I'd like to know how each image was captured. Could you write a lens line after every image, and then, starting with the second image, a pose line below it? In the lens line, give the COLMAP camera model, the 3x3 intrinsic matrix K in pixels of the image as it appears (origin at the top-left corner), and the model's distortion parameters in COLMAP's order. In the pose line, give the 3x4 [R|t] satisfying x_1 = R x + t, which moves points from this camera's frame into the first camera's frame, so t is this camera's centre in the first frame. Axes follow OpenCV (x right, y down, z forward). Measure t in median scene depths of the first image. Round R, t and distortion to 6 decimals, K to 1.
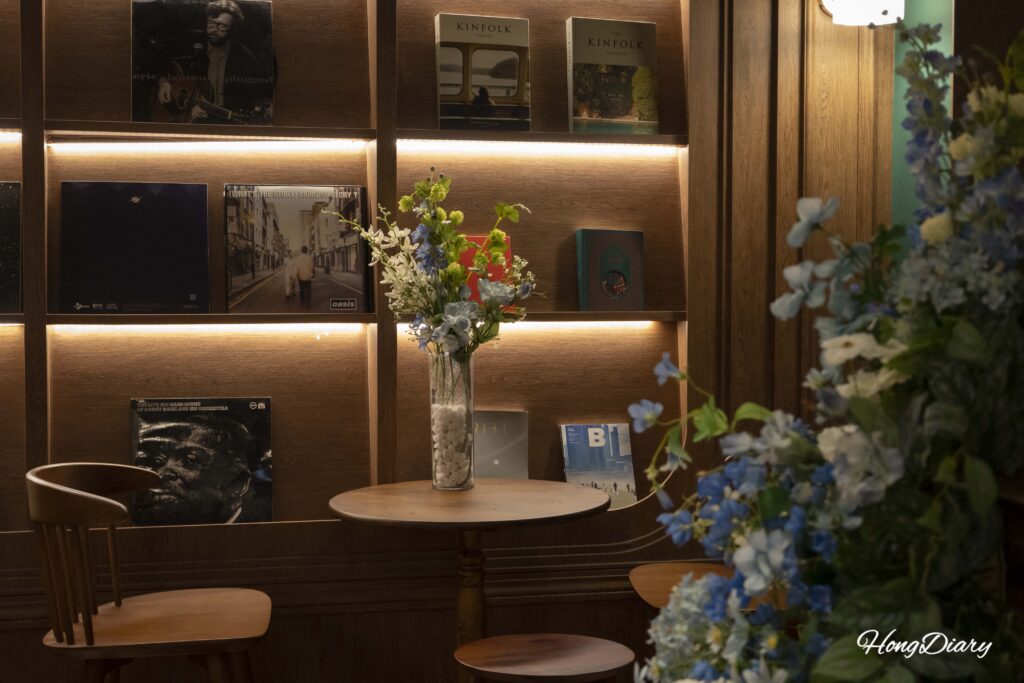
lens RADIAL K [[1615.3, 0, 512.1], [0, 1615.3, 338.6], [0, 0, 1]] dist [-0.036329, 0.000000]
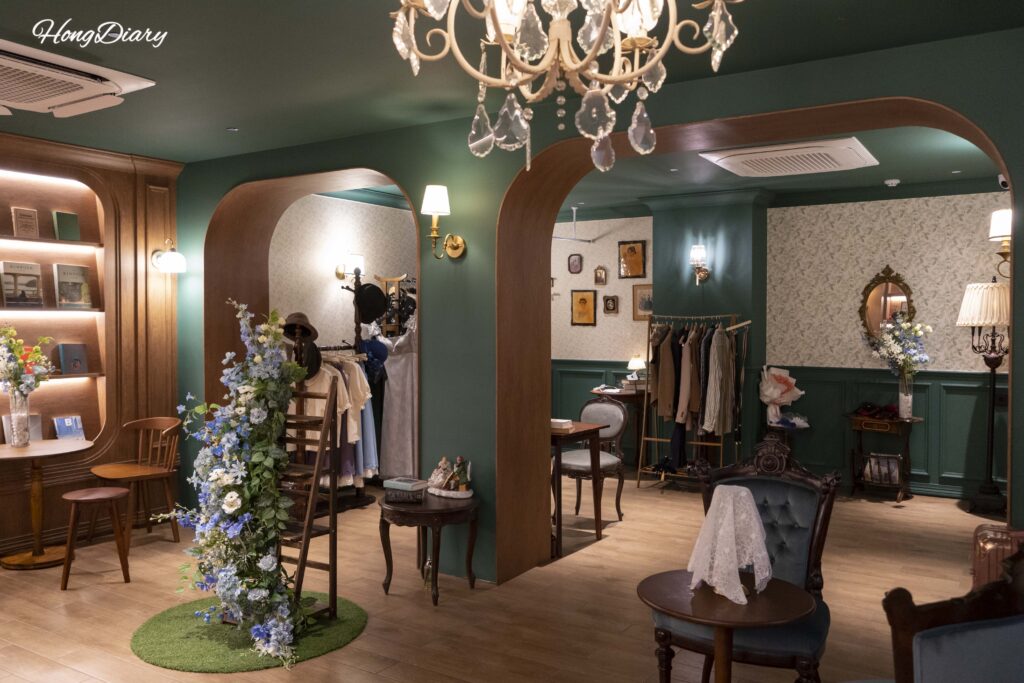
lens RADIAL K [[821.3, 0, 513.5], [0, 821.3, 339.9], [0, 0, 1]] dist [0.007890, 0.009462]
pose [[0.724898, -0.014822, 0.688697, -0.359646], [0.031909, 0.999418, -0.012077, -0.035220], [-0.688117, 0.030730, 0.724949, -0.500463]]
